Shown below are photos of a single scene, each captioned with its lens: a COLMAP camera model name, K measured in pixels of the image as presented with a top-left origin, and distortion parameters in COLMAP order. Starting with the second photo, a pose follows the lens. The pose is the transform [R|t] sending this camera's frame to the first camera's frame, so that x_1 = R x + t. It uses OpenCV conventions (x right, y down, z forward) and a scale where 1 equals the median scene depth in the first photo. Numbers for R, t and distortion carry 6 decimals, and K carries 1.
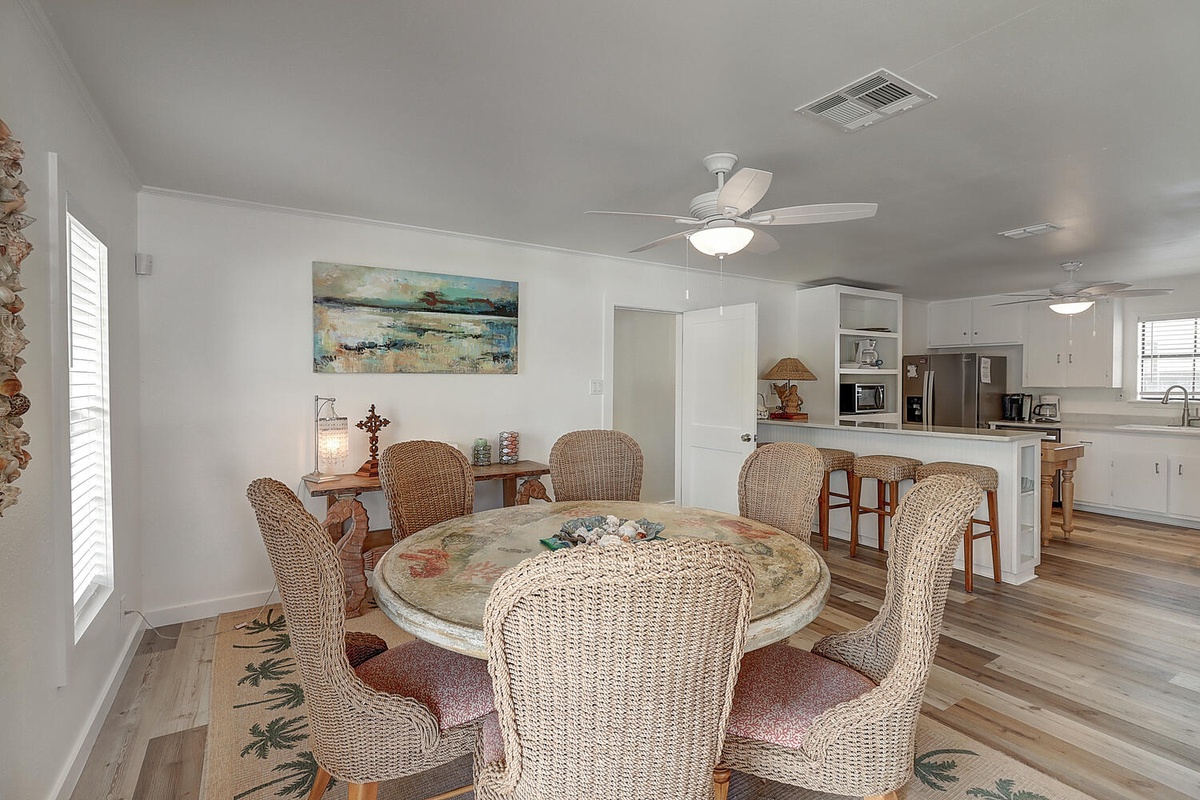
lens RADIAL K [[549.8, 0, 611.4], [0, 549.8, 394.5], [0, 0, 1]] dist [0.000050, 0.000034]
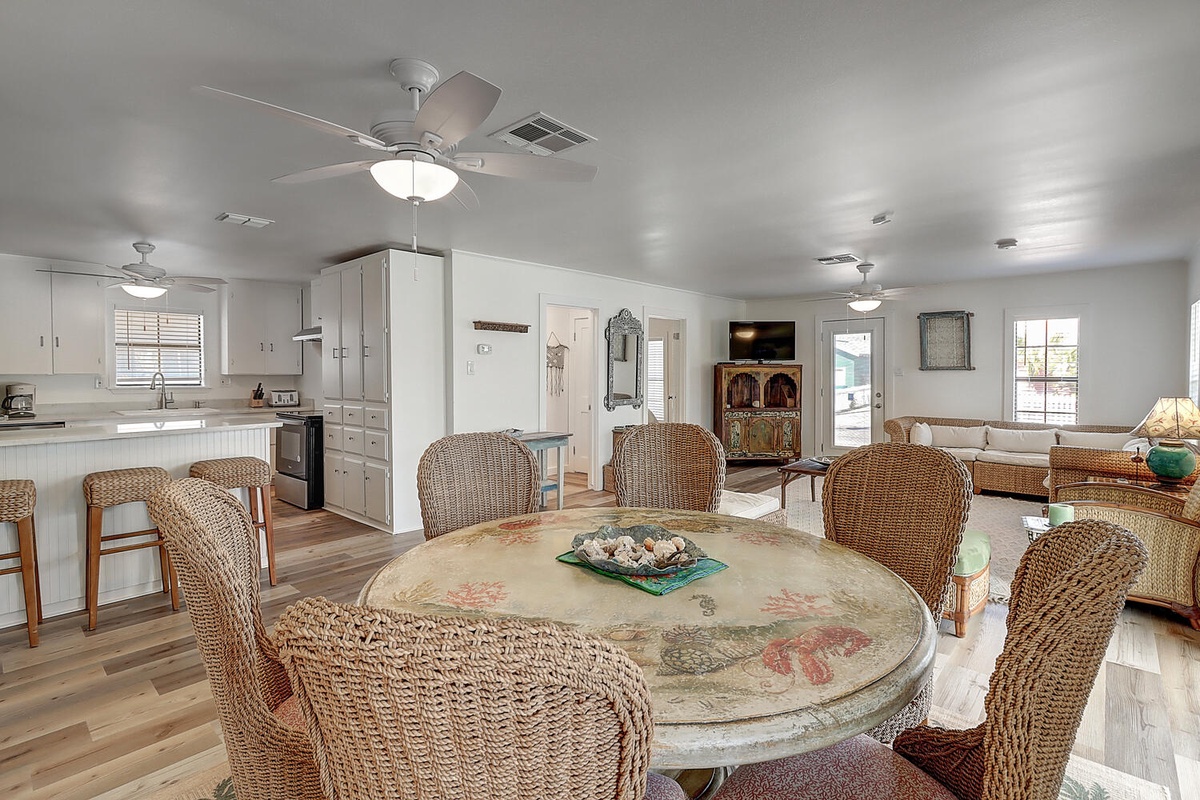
lens RADIAL K [[555.2, 0, 600.2], [0, 555.2, 390.0], [0, 0, 1]] dist [0.002361, -0.000171]
pose [[-0.249898, -0.033909, 0.967678, -0.785418], [0.019228, 0.999016, 0.039973, -0.024584], [-0.968081, 0.028596, -0.249000, 1.234993]]
